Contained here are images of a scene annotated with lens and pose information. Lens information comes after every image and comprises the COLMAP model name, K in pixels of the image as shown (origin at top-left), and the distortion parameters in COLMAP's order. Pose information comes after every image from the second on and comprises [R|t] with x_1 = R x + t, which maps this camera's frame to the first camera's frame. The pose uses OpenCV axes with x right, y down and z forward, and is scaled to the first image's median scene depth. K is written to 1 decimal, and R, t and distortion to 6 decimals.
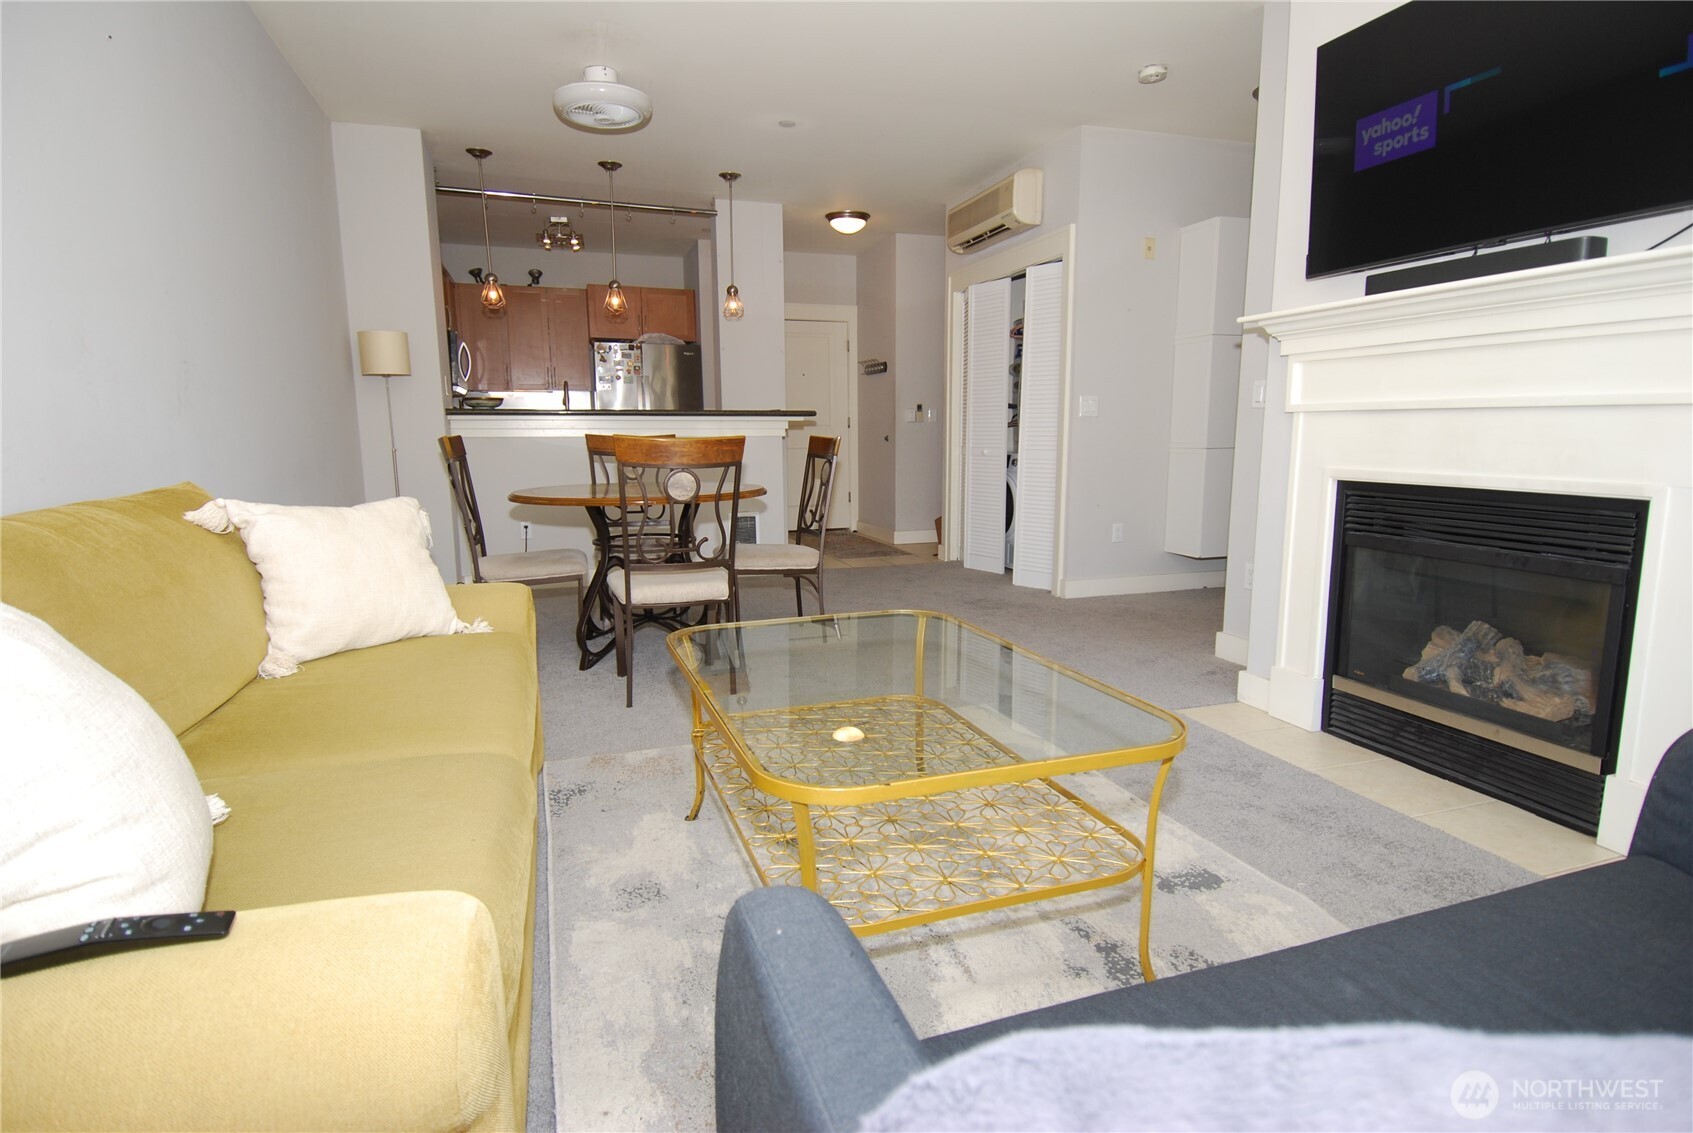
lens RADIAL K [[895.0, 0, 846.5], [0, 895.0, 566.5], [0, 0, 1]] dist [-0.001859, -0.000625]
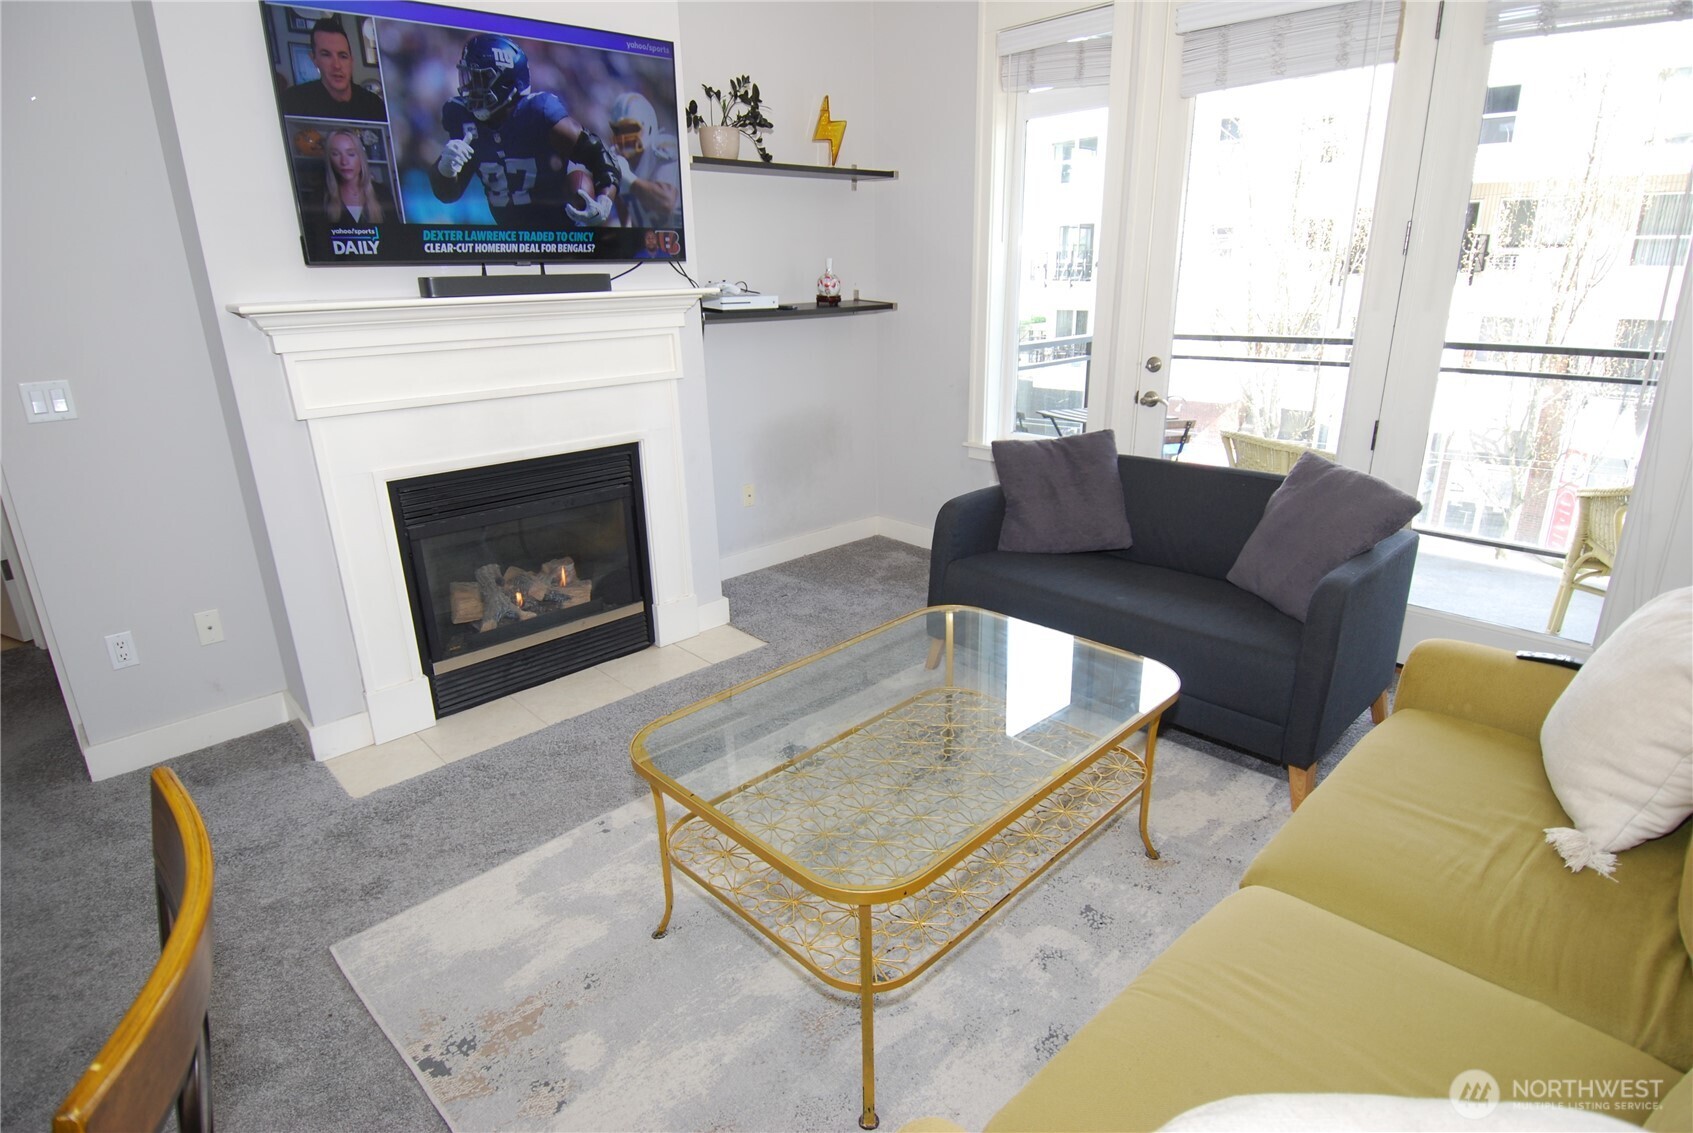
lens RADIAL K [[894.8, 0, 818.0], [0, 894.8, 536.3], [0, 0, 1]] dist [0.109969, -0.094077]
pose [[-0.412044, -0.243608, 0.877995, -0.524470], [0.172617, 0.925277, 0.337737, -0.294973], [-0.894664, 0.290719, -0.339204, 0.934478]]
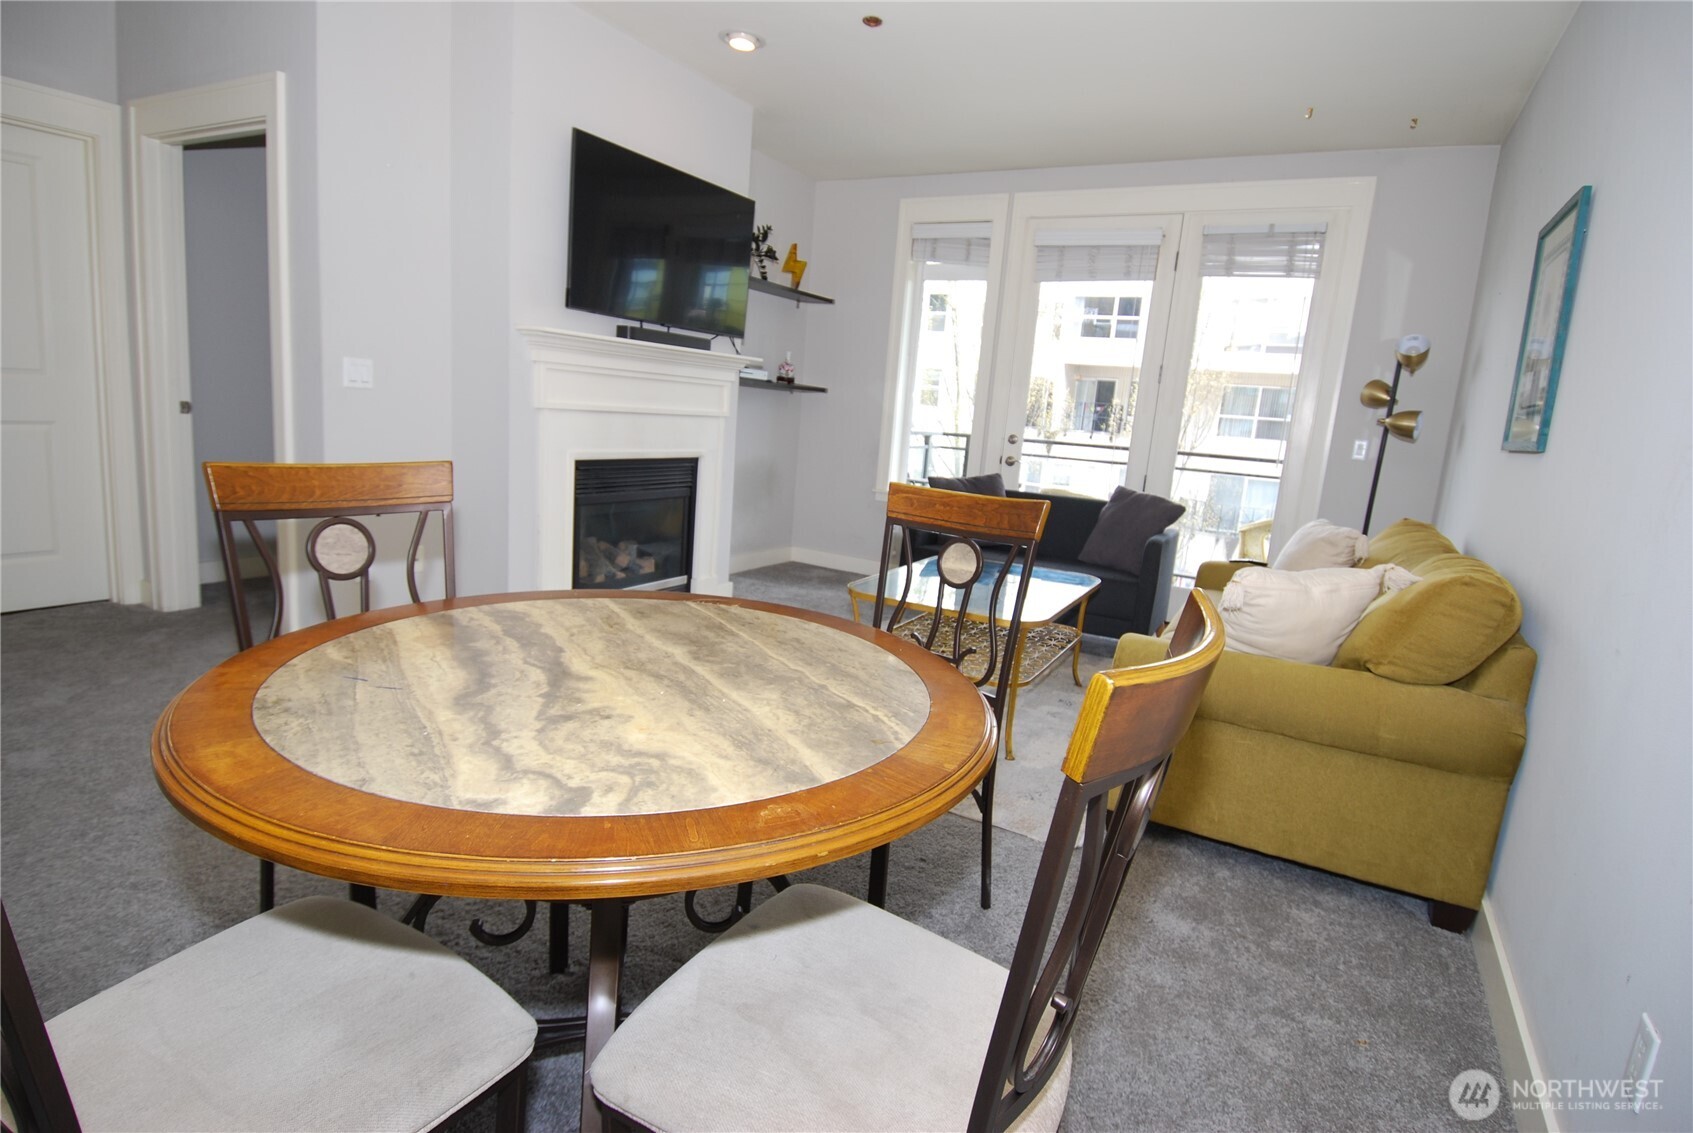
lens RADIAL K [[894.8, 0, 818.0], [0, 894.8, 536.3], [0, 0, 1]] dist [0.109969, -0.094077]
pose [[-0.667142, -0.154750, 0.728680, -0.730528], [0.045516, 0.967889, 0.247223, -0.309351], [-0.743539, 0.198099, -0.638676, 1.627306]]
